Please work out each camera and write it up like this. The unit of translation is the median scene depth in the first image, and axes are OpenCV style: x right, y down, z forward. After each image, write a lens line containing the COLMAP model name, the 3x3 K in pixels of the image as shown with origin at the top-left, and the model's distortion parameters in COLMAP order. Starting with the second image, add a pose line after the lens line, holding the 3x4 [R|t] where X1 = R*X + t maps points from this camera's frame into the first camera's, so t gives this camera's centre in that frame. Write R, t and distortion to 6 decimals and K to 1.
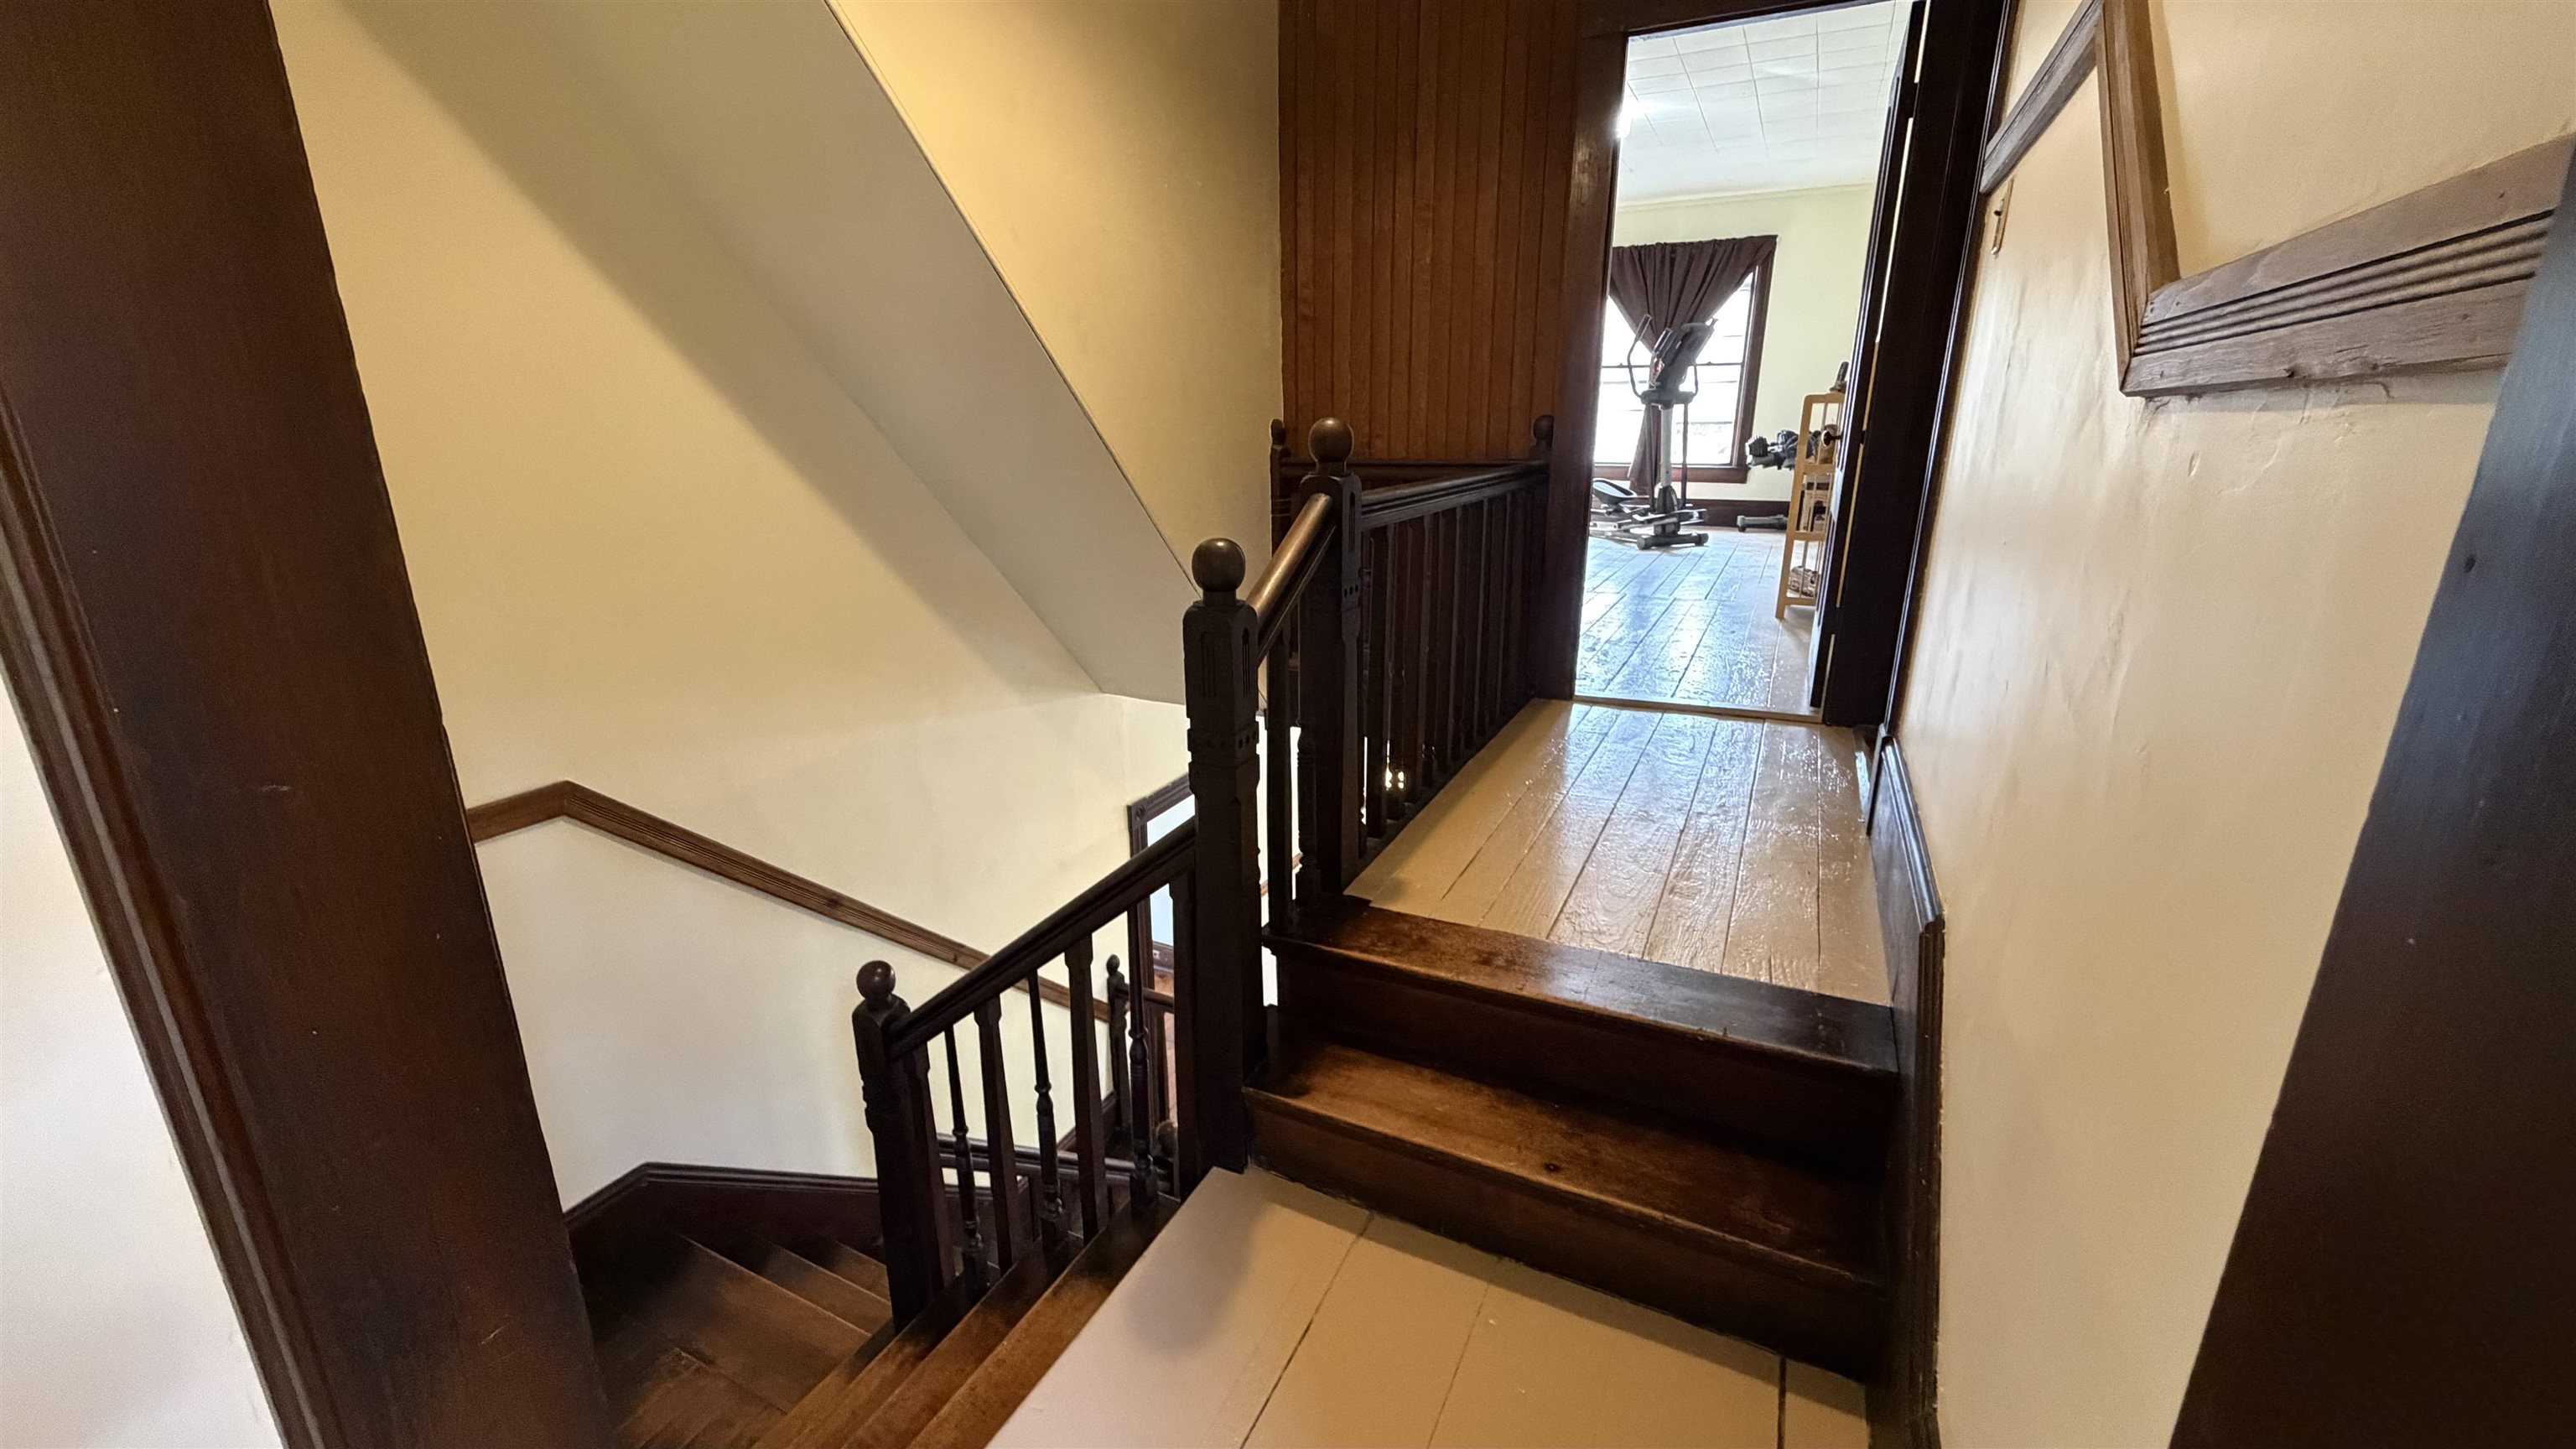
lens RADIAL K [[1019.7, 0, 1278.0], [0, 1019.7, 712.1], [0, 0, 1]] dist [-0.000907, 0.000384]
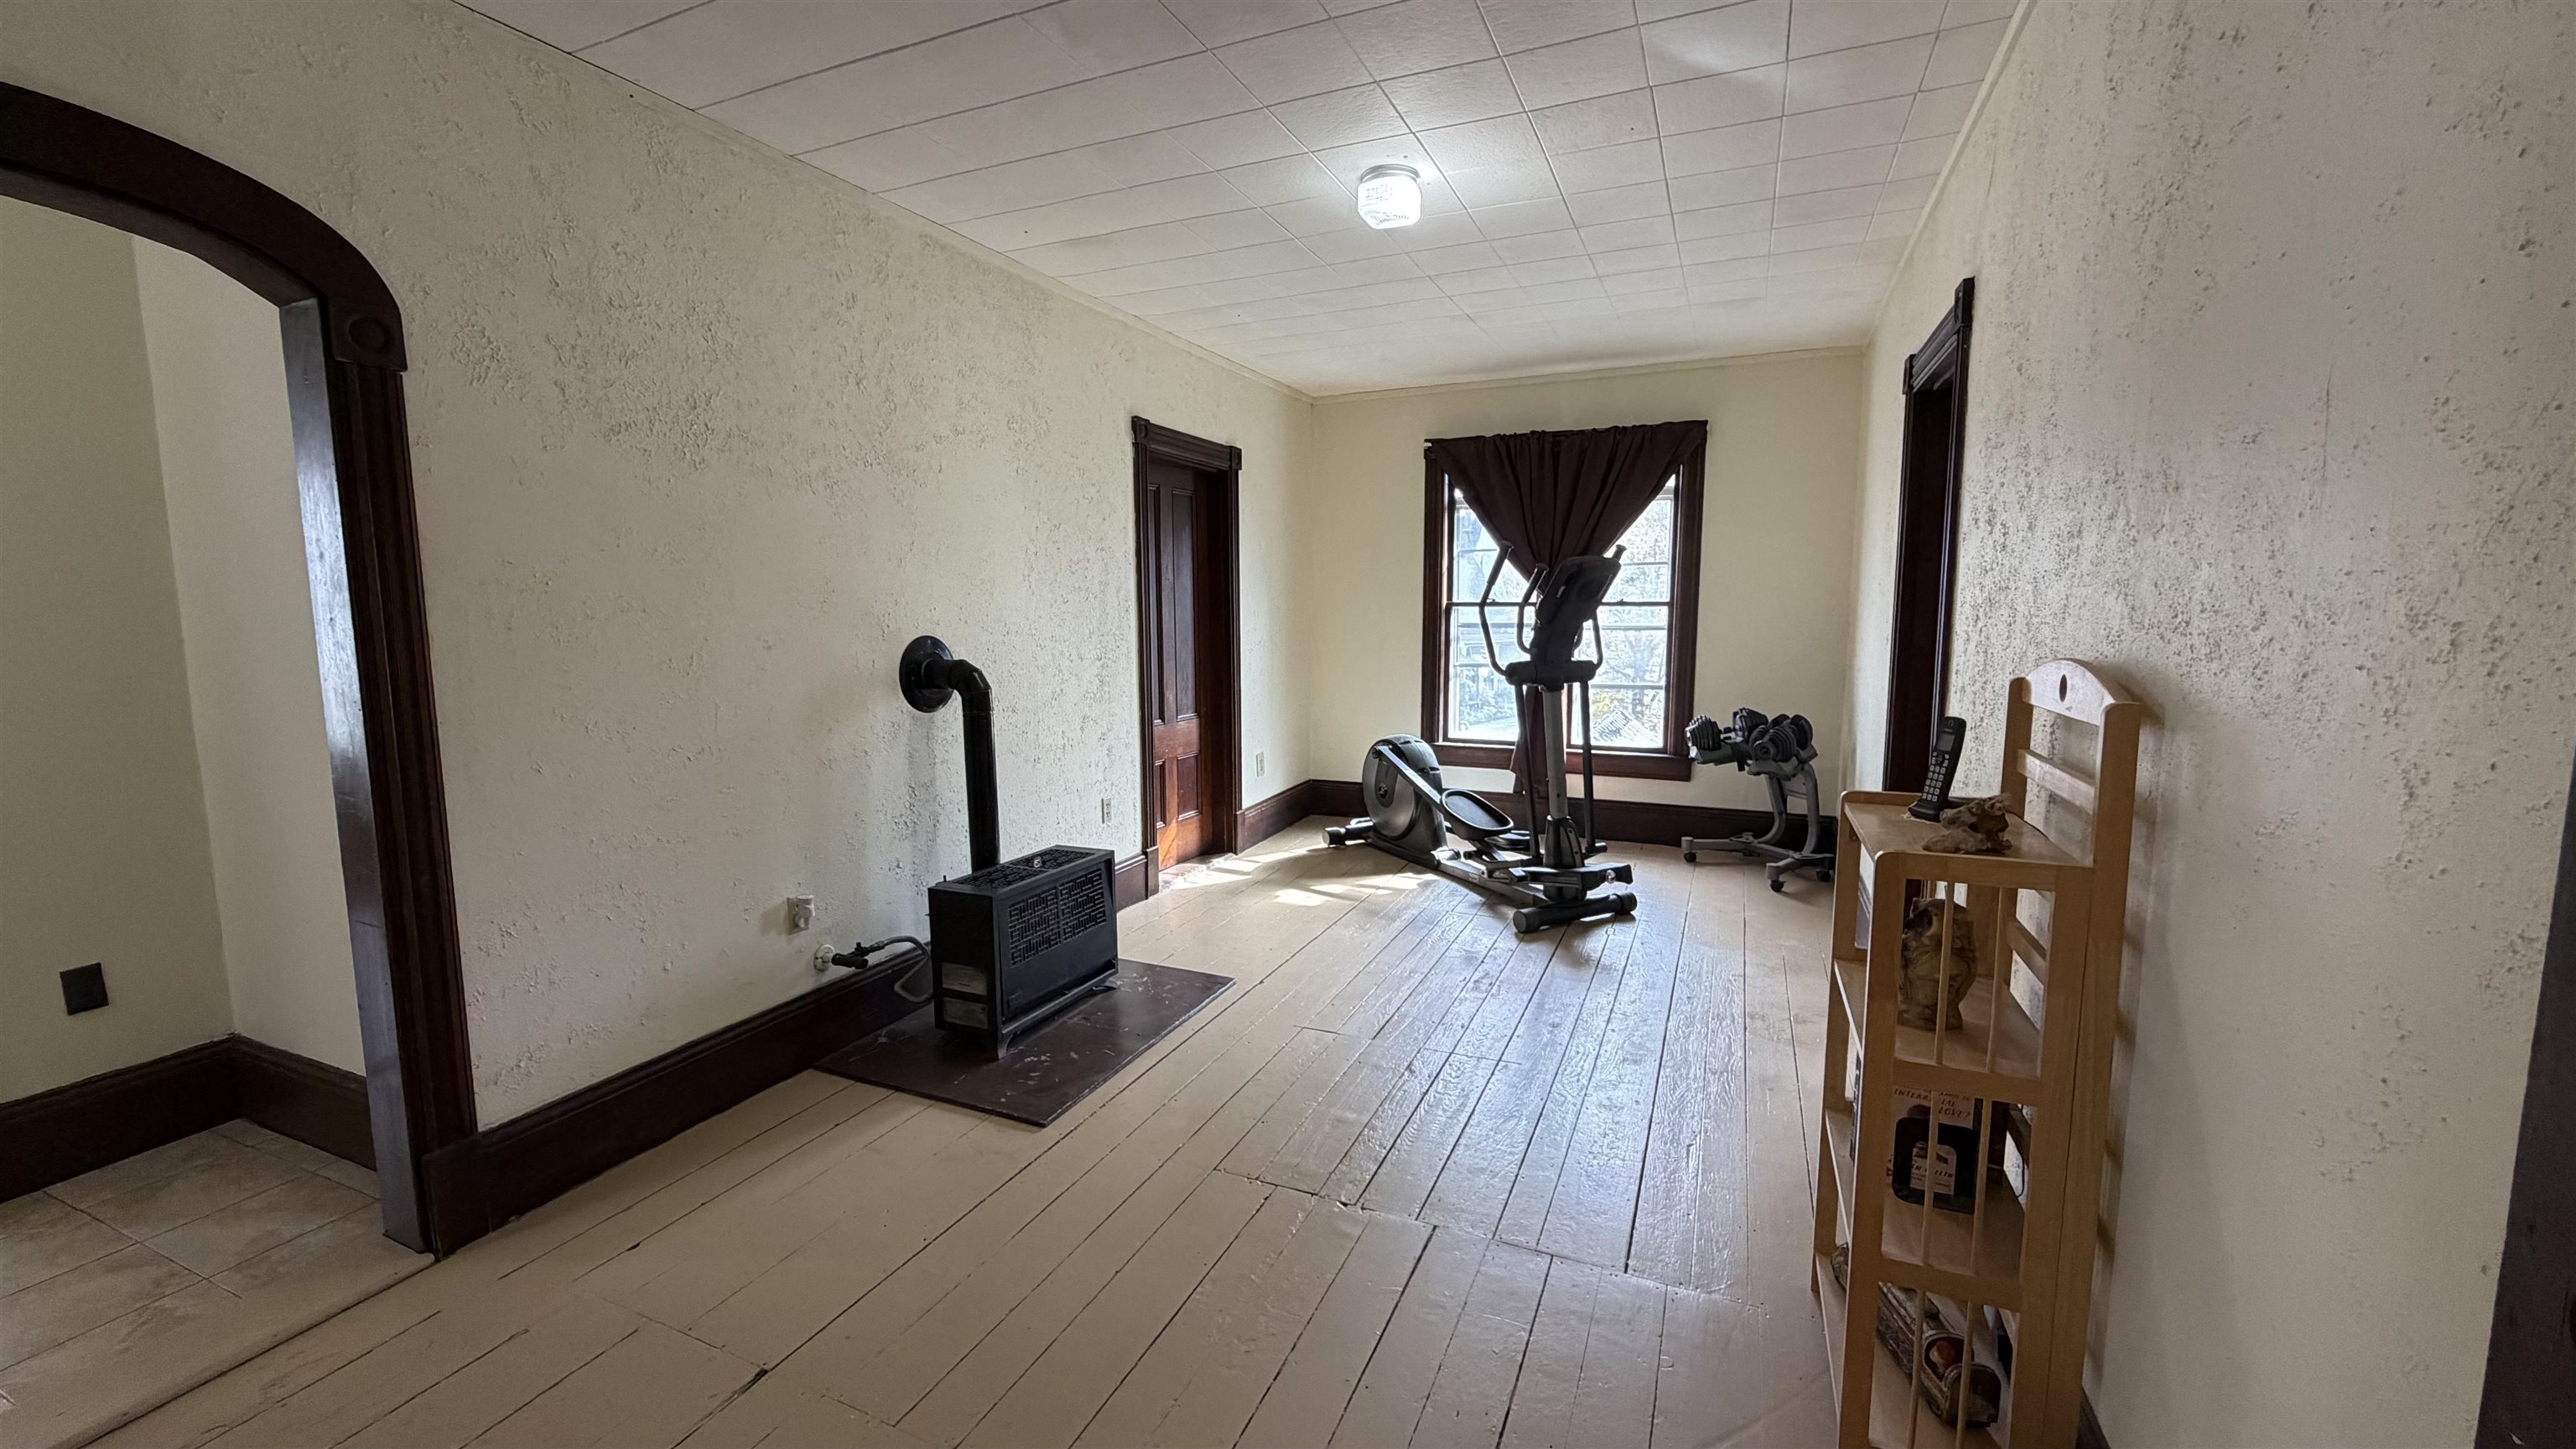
lens RADIAL K [[1019.7, 0, 1297.1], [0, 1019.7, 725.7], [0, 0, 1]] dist [-0.000907, 0.000384]
pose [[0.997752, -0.006843, 0.066658, 0.176451], [0.017786, 0.986135, -0.164990, -0.165950], [-0.064605, 0.165804, 0.984040, 0.393278]]
